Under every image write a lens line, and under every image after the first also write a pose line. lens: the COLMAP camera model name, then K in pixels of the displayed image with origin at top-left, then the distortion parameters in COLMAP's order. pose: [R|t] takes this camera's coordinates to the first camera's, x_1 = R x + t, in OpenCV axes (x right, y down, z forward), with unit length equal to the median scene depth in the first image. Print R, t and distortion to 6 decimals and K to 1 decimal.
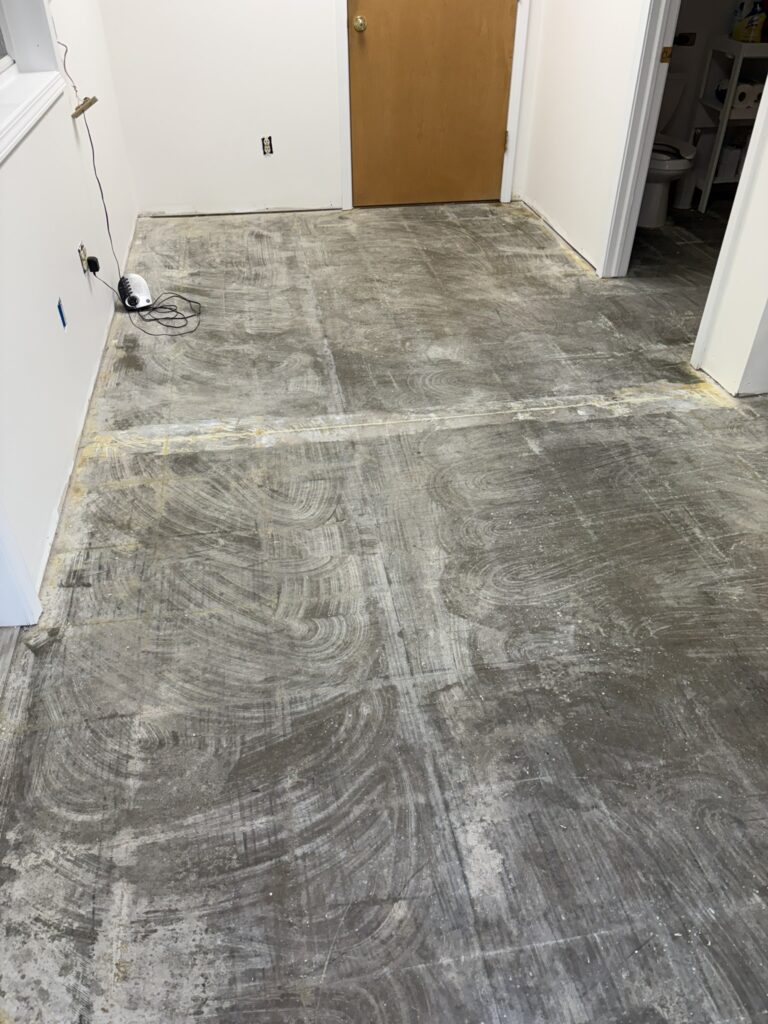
lens RADIAL K [[768.3, 0, 379.6], [0, 768.3, 511.7], [0, 0, 1]] dist [0.026131, -0.021225]
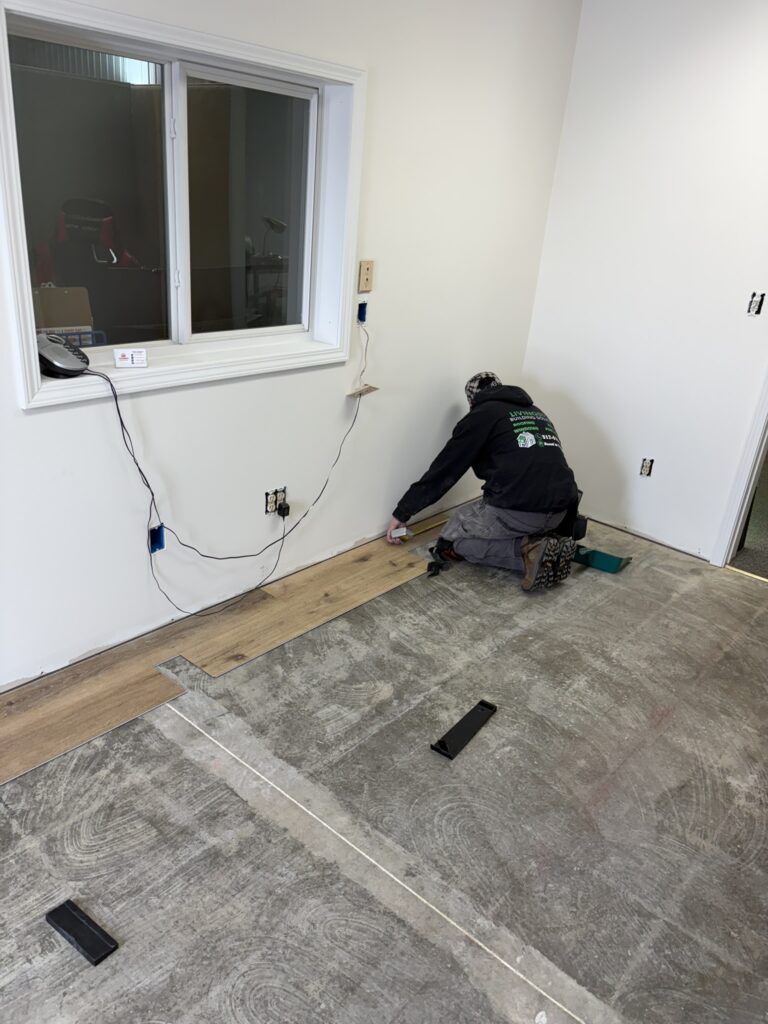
lens RADIAL K [[768.3, 0, 385.2], [0, 768.3, 518.0], [0, 0, 1]] dist [0.026131, -0.021225]
pose [[0.647093, 0.357459, -0.673419, 0.392484], [-0.532708, 0.843880, -0.063940, -0.305053], [0.545429, 0.400111, 0.736490, 0.314709]]
